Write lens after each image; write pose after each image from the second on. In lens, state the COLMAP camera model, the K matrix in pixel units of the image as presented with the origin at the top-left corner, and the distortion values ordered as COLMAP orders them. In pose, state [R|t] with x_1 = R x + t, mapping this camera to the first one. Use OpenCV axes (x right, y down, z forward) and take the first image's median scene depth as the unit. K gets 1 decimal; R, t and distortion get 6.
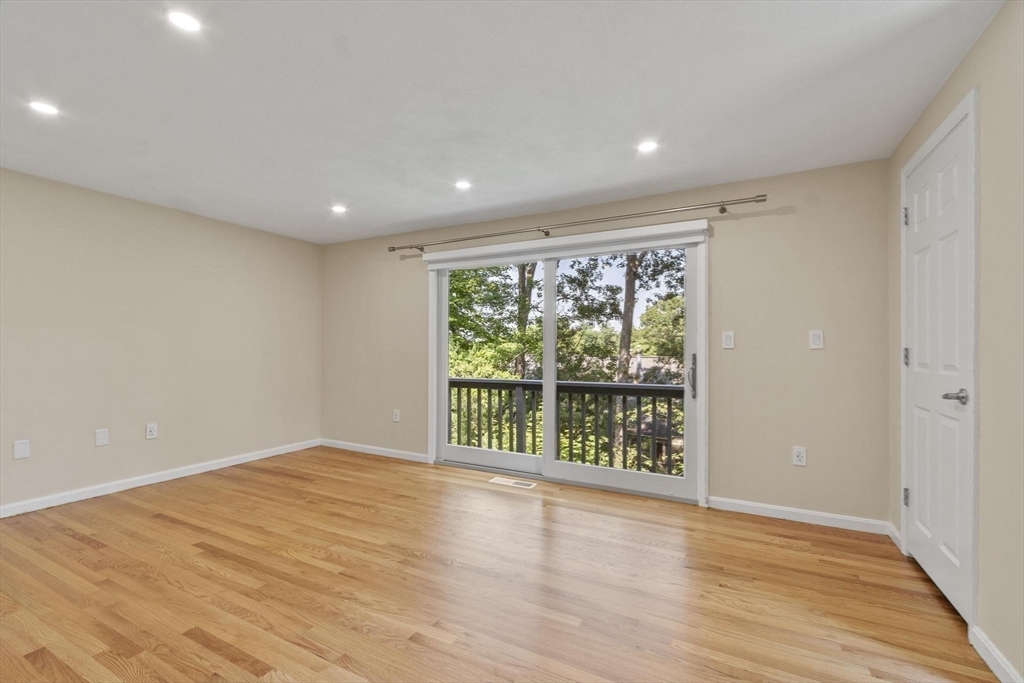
lens RADIAL K [[450.6, 0, 509.6], [0, 450.6, 346.5], [0, 0, 1]] dist [0.000553, -0.000485]
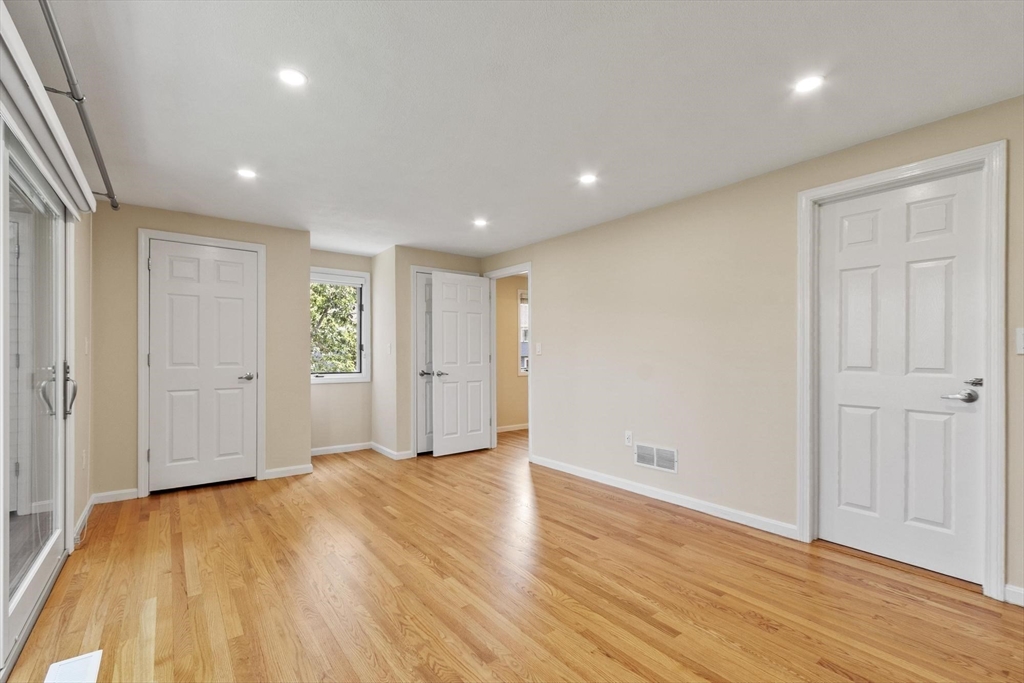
lens RADIAL K [[450.6, 0, 511.4], [0, 450.6, 351.2], [0, 0, 1]] dist [0.000553, -0.000485]
pose [[-0.910580, 0.002927, 0.413322, -0.781810], [-0.005265, 0.999812, -0.018681, 0.015798], [-0.413299, -0.019186, -0.910393, 1.823489]]
